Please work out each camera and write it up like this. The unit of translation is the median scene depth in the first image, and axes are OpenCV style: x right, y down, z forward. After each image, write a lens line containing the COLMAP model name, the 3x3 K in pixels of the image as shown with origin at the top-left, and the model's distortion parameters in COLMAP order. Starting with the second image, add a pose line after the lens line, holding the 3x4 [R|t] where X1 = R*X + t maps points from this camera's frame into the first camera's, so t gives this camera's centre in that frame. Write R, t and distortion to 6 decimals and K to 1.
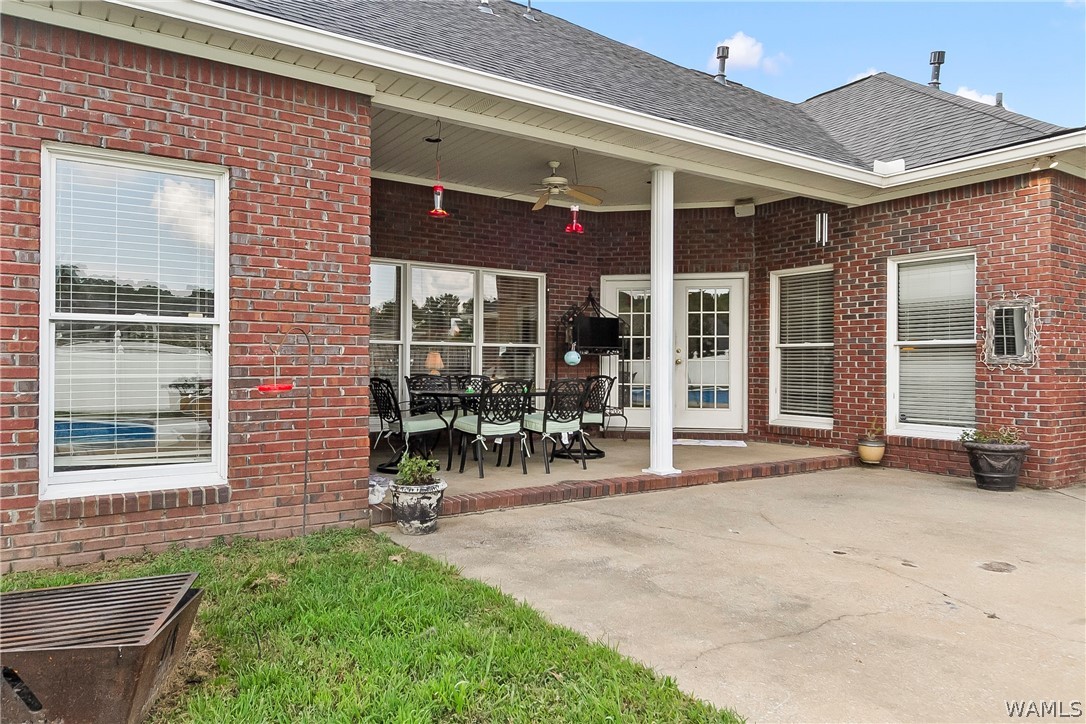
lens RADIAL K [[740.7, 0, 543.0], [0, 740.7, 362.0], [0, 0, 1]] dist [-0.000623, 0.001787]
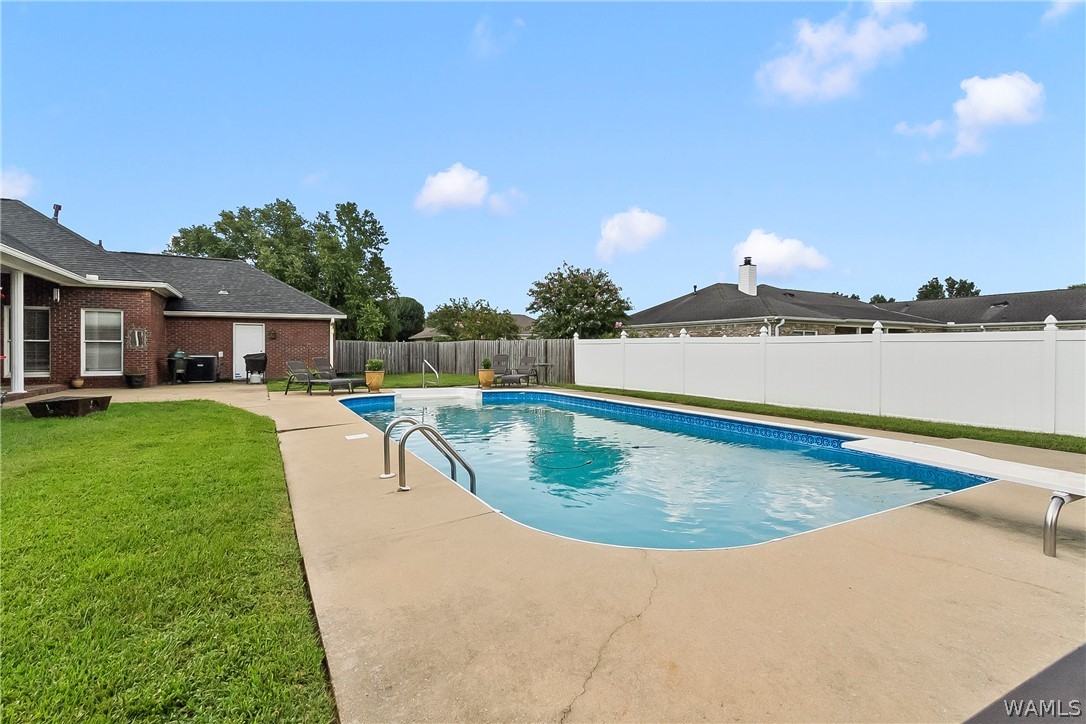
lens RADIAL K [[496.2, 0, 542.5], [0, 496.2, 361.1], [0, 0, 1]] dist [0.002492, 0.000035]
pose [[0.087160, -0.027415, 0.995817, -1.176586], [-0.003728, 0.999605, 0.027846, -0.009621], [-0.996187, -0.006140, 0.087023, -0.794204]]
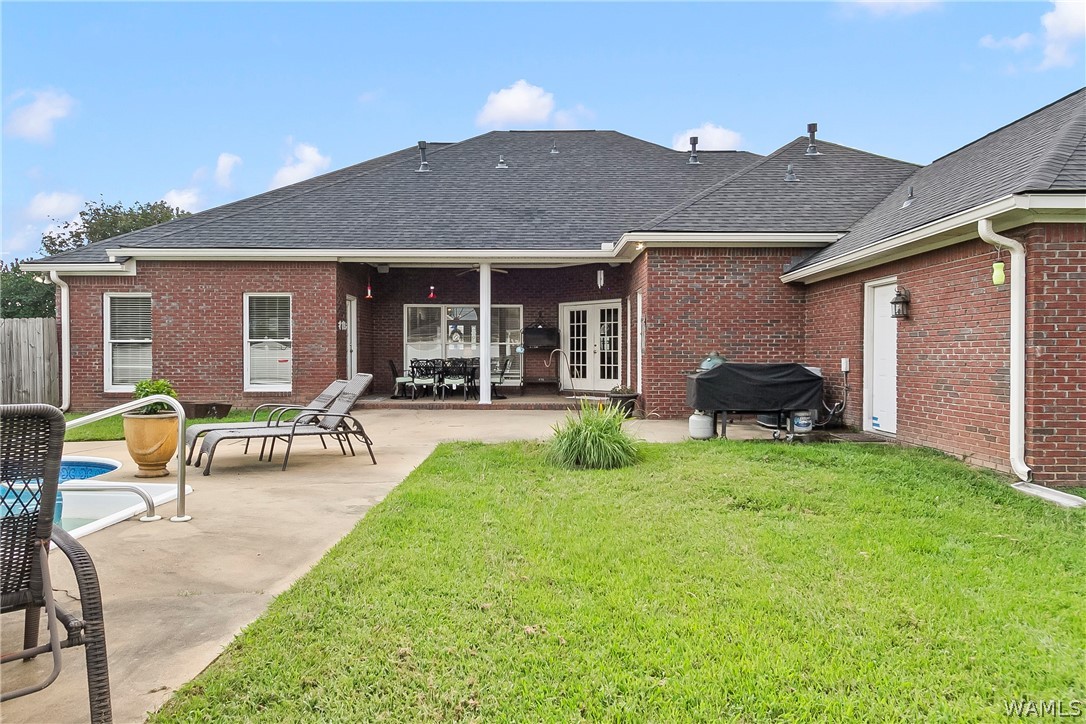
lens RADIAL K [[699.5, 0, 543.0], [0, 699.5, 362.0], [0, 0, 1]] dist [0.007125, -0.003067]
pose [[0.821571, 0.005626, -0.570078, 1.252804], [0.003197, 0.999890, 0.014476, -0.001254], [0.570097, -0.013716, 0.821463, -0.495880]]
